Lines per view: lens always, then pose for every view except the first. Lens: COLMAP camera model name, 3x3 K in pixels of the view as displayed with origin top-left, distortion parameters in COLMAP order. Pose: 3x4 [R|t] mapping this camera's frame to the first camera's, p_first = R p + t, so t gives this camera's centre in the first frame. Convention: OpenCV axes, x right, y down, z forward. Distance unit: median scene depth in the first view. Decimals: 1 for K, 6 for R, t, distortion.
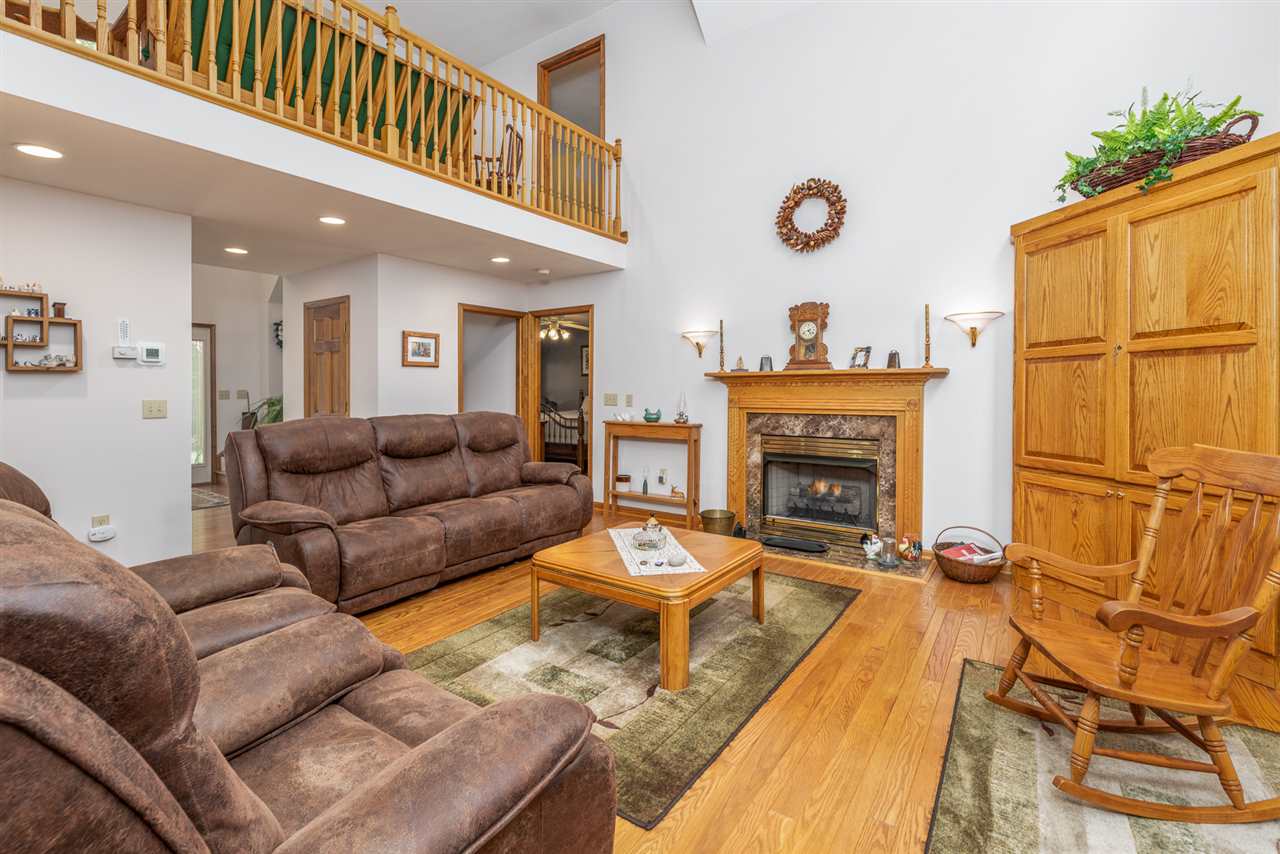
lens RADIAL K [[557.2, 0, 657.9], [0, 557.2, 396.4], [0, 0, 1]] dist [-0.000252, -0.000214]
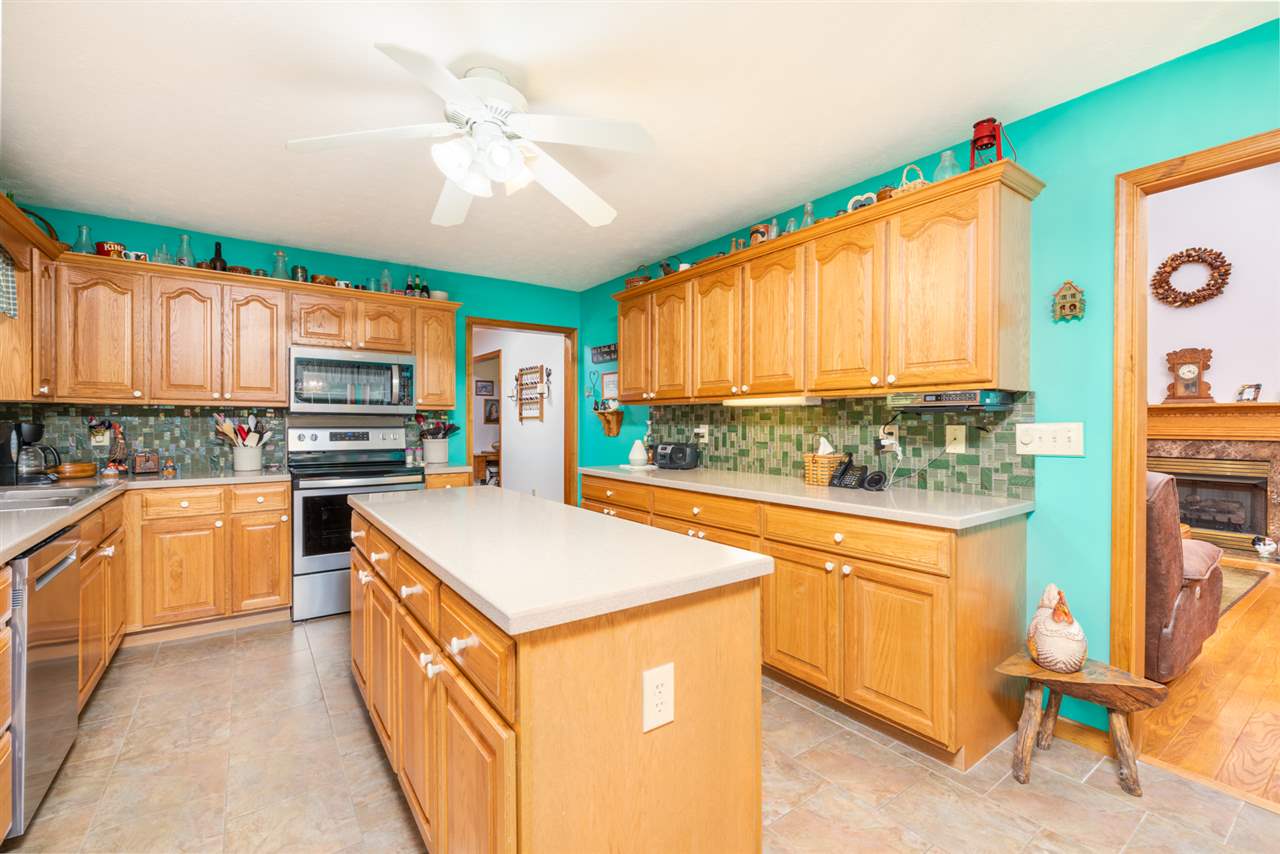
lens RADIAL K [[557.2, 0, 637.4], [0, 557.2, 424.1], [0, 0, 1]] dist [-0.000252, -0.000214]
pose [[0.935312, 0.000343, -0.353824, -0.440947], [-0.002667, 0.999978, -0.006081, 0.008969], [0.353814, 0.006631, 0.935292, -0.591208]]
